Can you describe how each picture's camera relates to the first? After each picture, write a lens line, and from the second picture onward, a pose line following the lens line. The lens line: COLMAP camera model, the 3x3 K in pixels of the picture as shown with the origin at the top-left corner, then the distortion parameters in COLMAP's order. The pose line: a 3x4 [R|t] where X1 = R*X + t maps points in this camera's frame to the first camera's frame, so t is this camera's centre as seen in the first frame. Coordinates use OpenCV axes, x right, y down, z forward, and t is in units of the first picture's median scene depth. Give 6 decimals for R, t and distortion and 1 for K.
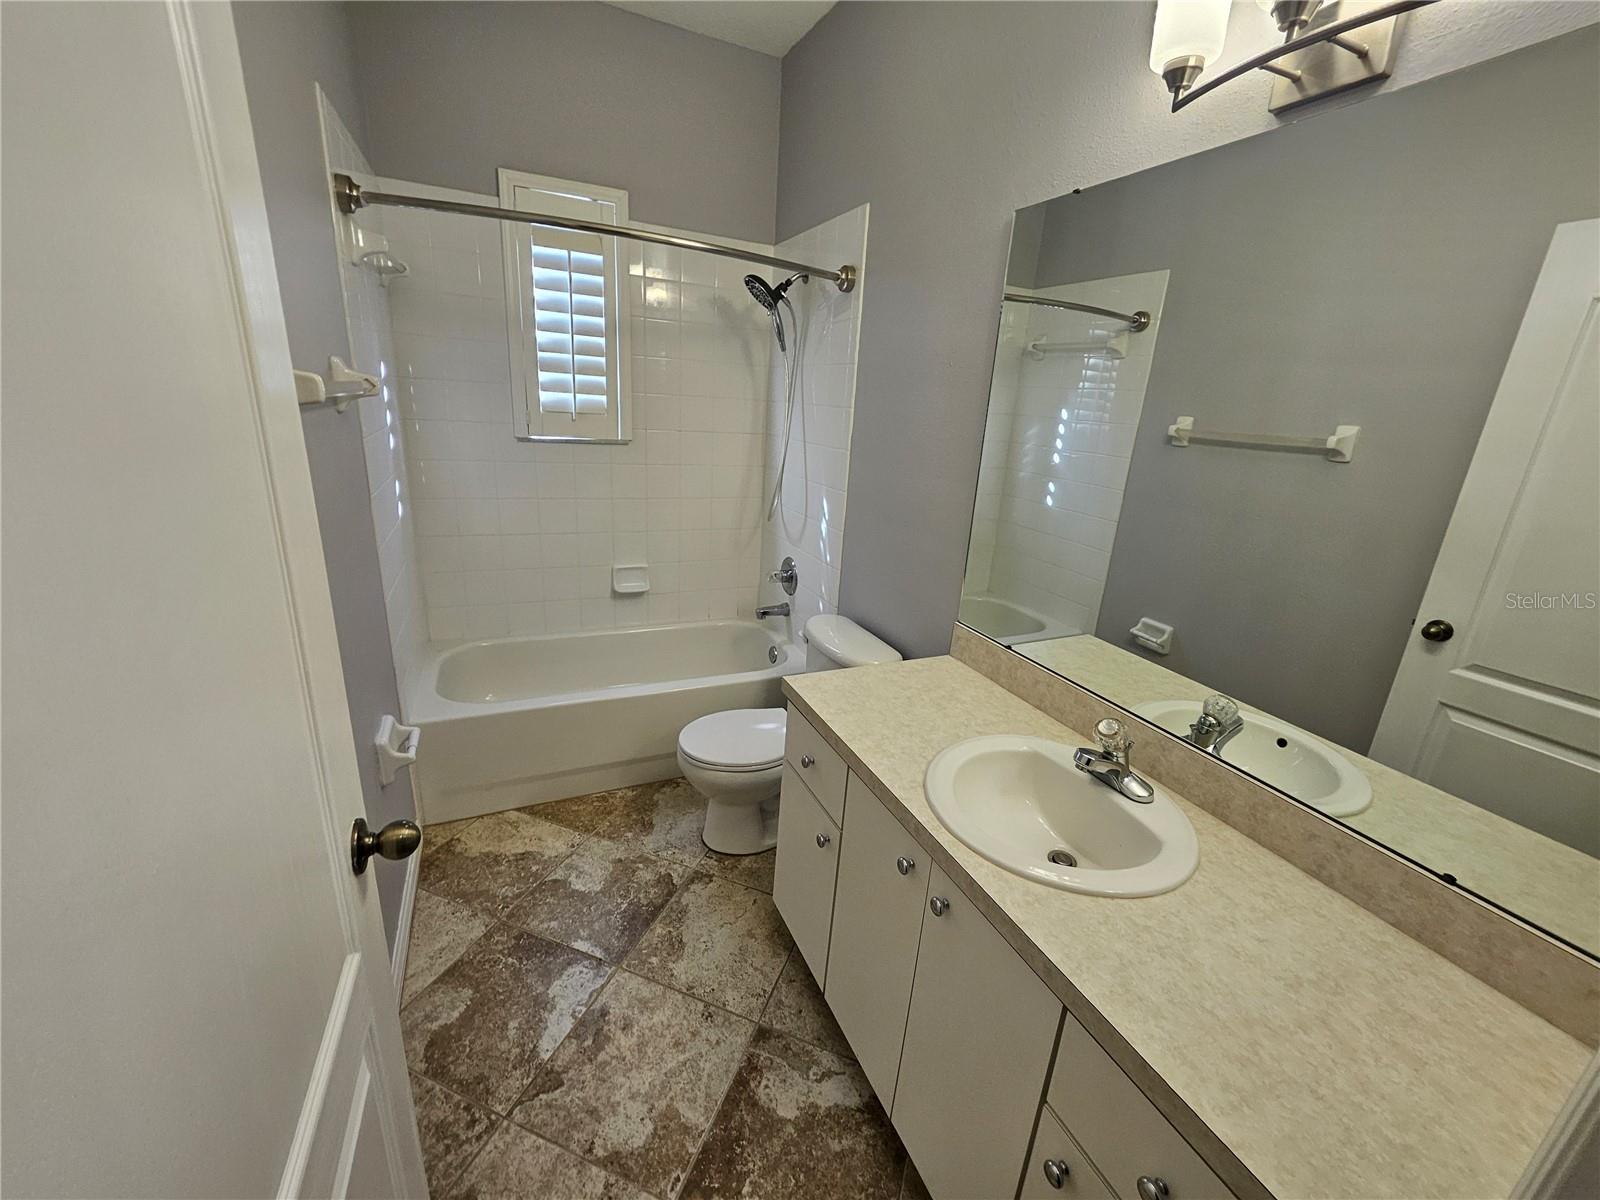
lens RADIAL K [[638.6, 0, 801.6], [0, 638.6, 597.4], [0, 0, 1]] dist [0.003355, -0.000688]
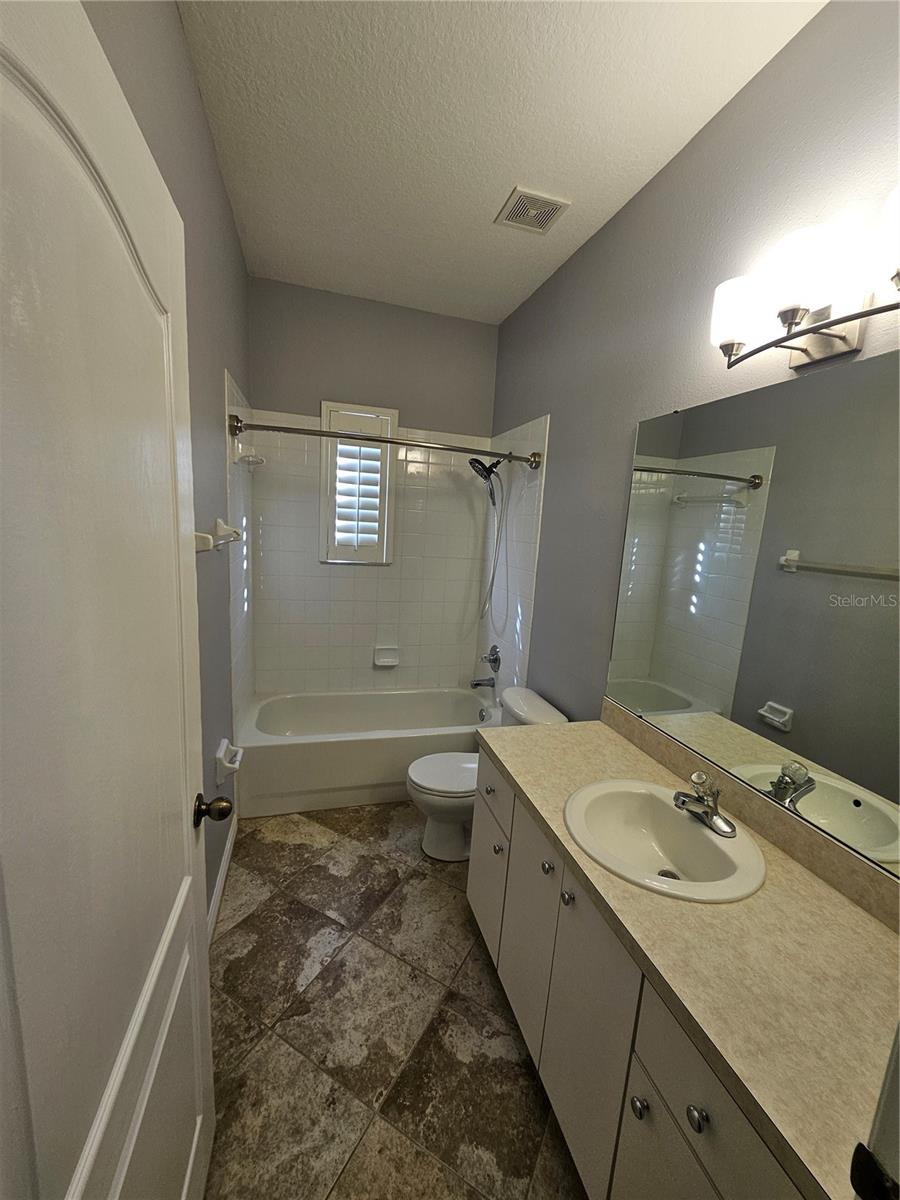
lens RADIAL K [[479.0, 0, 447.0], [0, 479.0, 604.5], [0, 0, 1]] dist [0.003355, -0.000688]
pose [[0.987305, 0.019668, -0.157615, 0.068268], [-0.041862, 0.989441, -0.138760, -0.000482], [0.153222, 0.143597, 0.977703, -0.111418]]
